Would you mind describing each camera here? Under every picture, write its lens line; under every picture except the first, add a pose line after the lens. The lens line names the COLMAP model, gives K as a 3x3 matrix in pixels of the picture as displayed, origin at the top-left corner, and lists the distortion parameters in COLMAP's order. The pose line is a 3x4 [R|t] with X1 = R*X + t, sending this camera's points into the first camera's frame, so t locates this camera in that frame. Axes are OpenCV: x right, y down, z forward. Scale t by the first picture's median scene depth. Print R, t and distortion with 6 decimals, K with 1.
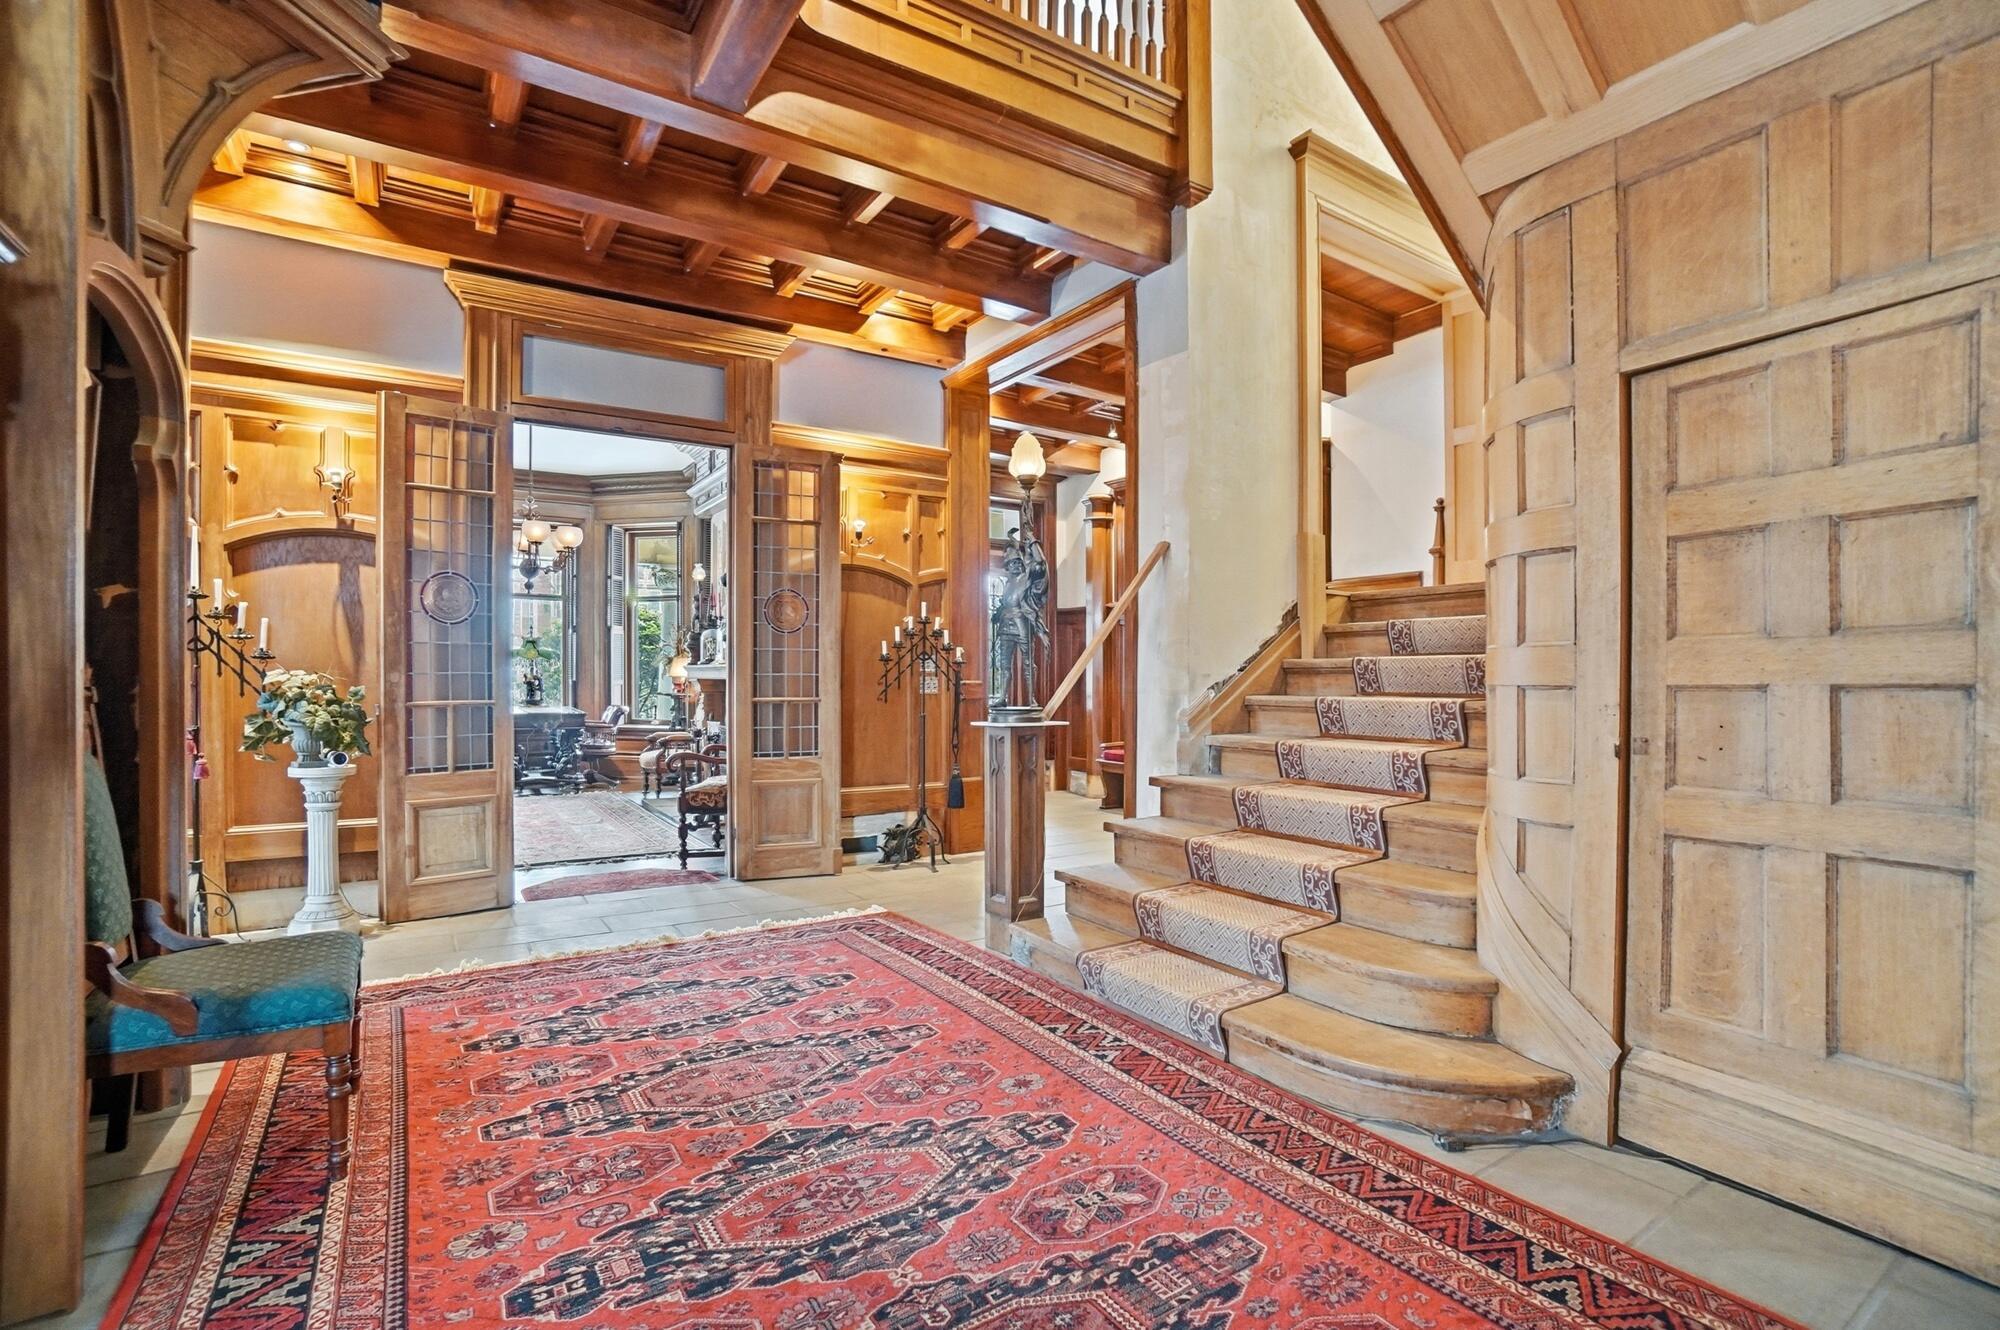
lens RADIAL K [[900.8, 0, 1003.1], [0, 900.8, 686.0], [0, 0, 1]] dist [-0.032546, 0.005715]
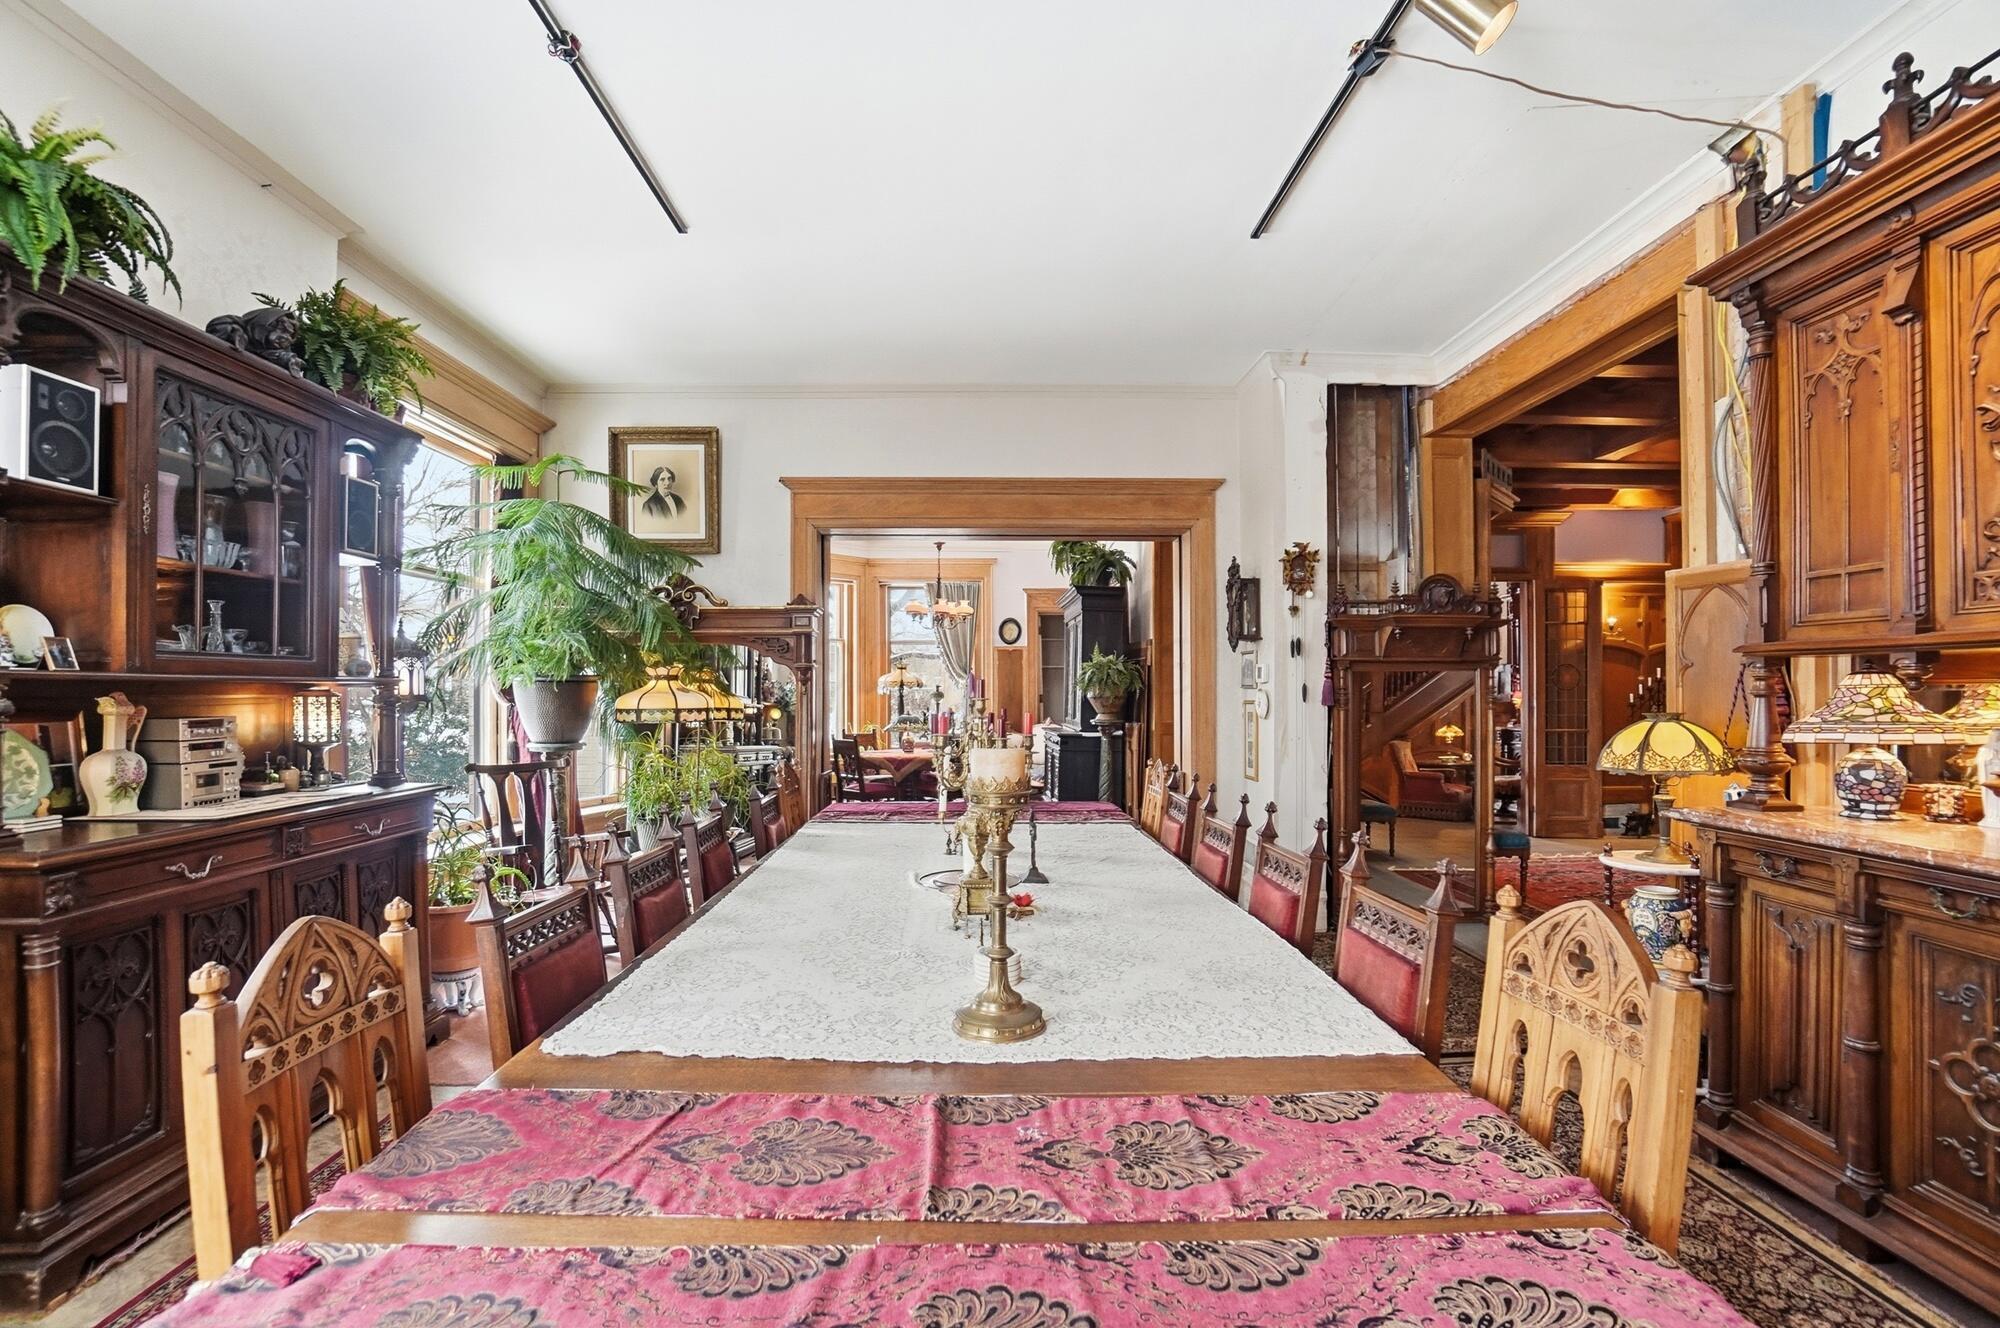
lens RADIAL K [[900.8, 0, 987.6], [0, 900.8, 684.2], [0, 0, 1]] dist [-0.032546, 0.005715]
pose [[0.838161, 0.000902, -0.545422, -0.241358], [-0.008367, 0.999902, -0.011204, -0.042195], [0.545358, 0.013954, 0.838087, -0.969999]]
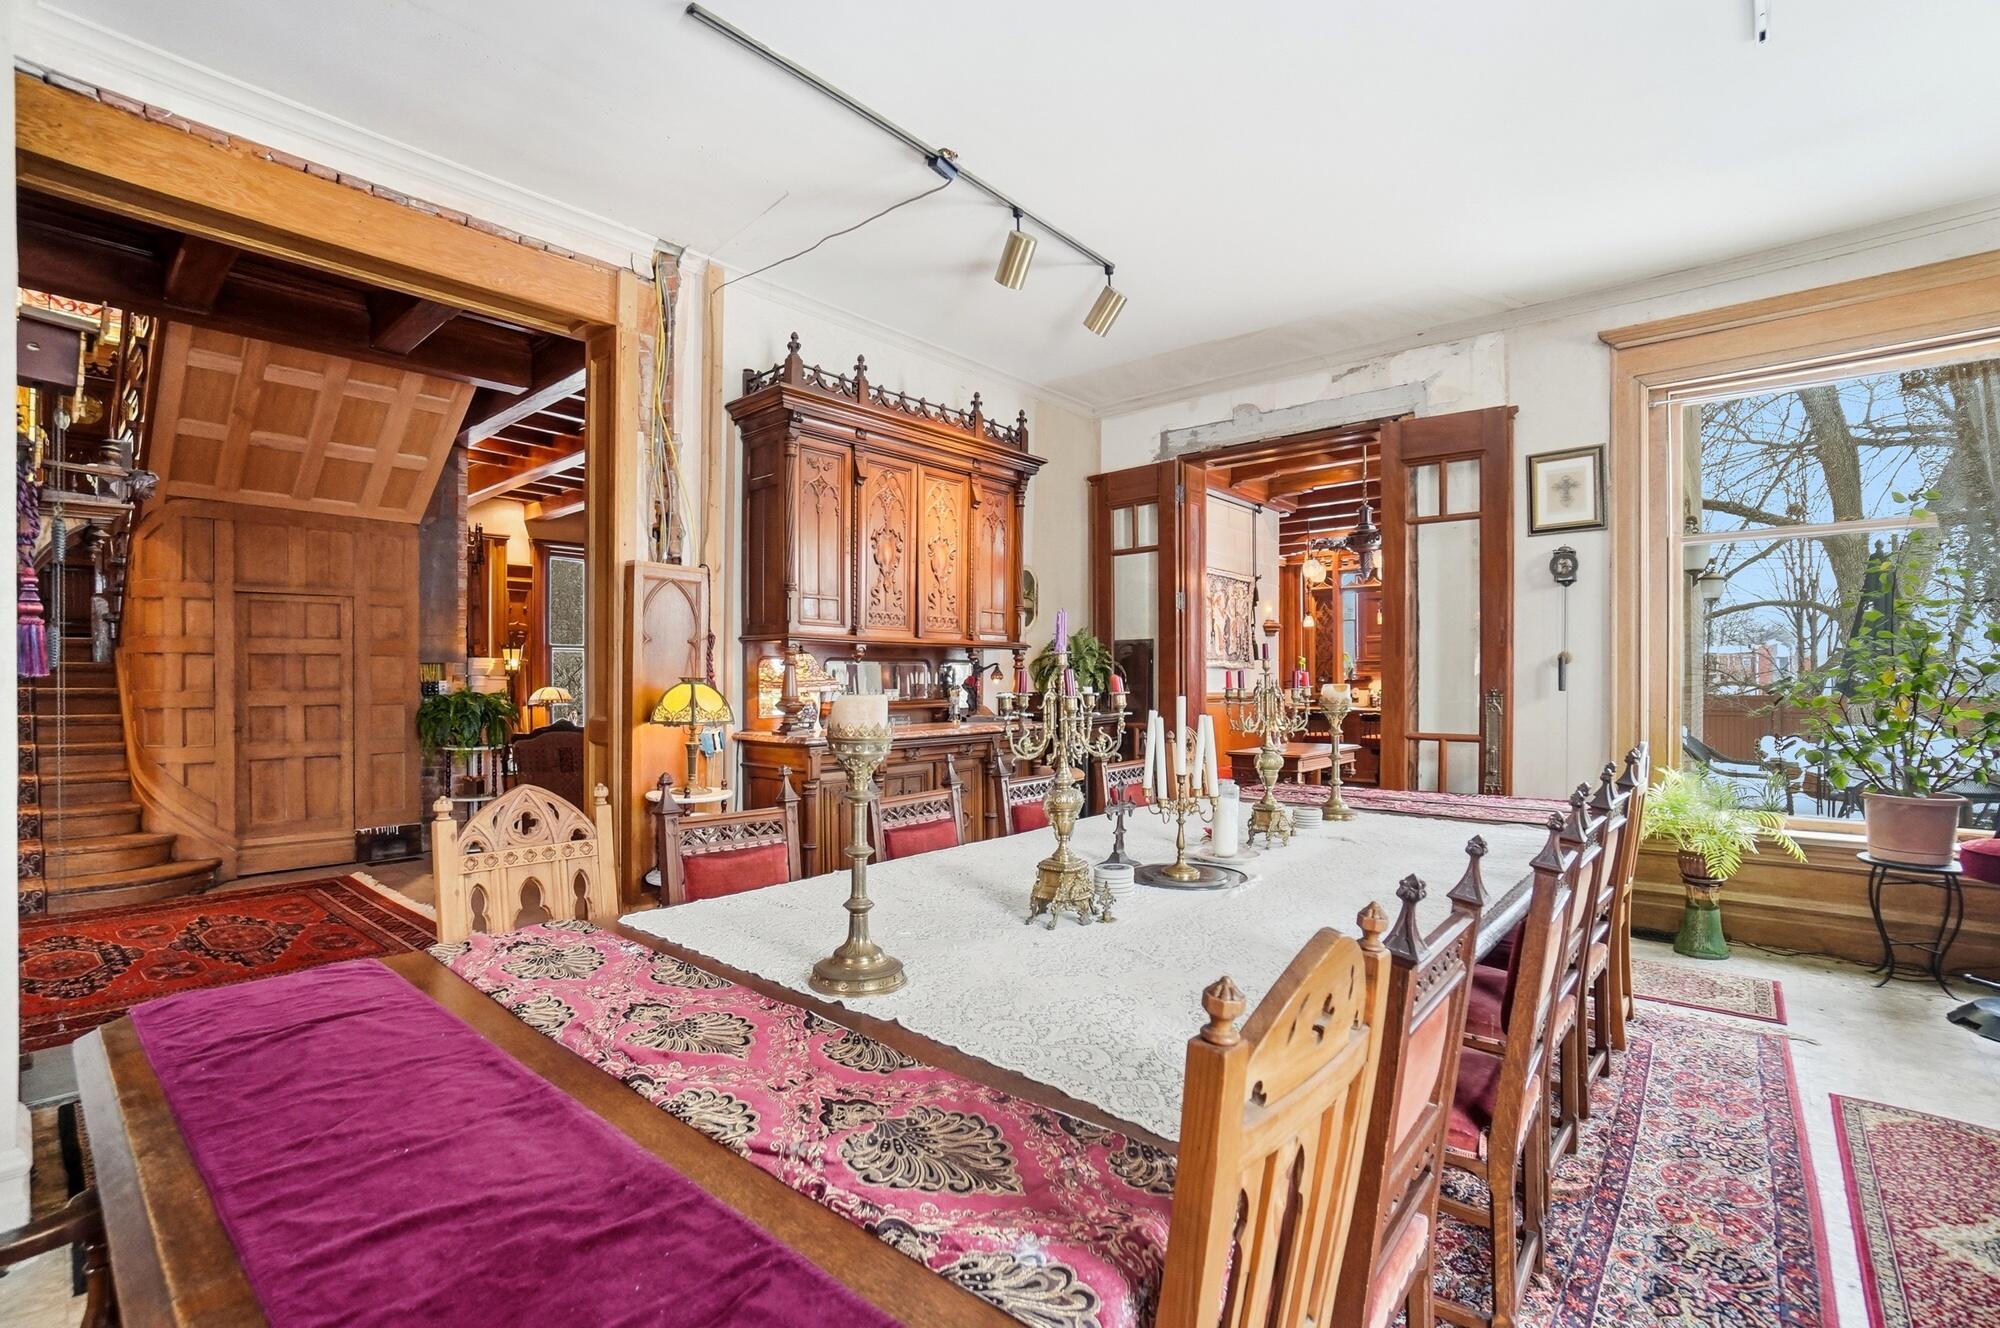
lens RADIAL K [[900.8, 0, 993.0], [0, 900.8, 678.9], [0, 0, 1]] dist [-0.032546, 0.005715]
pose [[-0.262923, 0.002735, 0.964813, -1.051499], [0.006009, 0.999981, -0.001197, -0.028947], [-0.964798, 0.005483, -0.262935, -0.221745]]
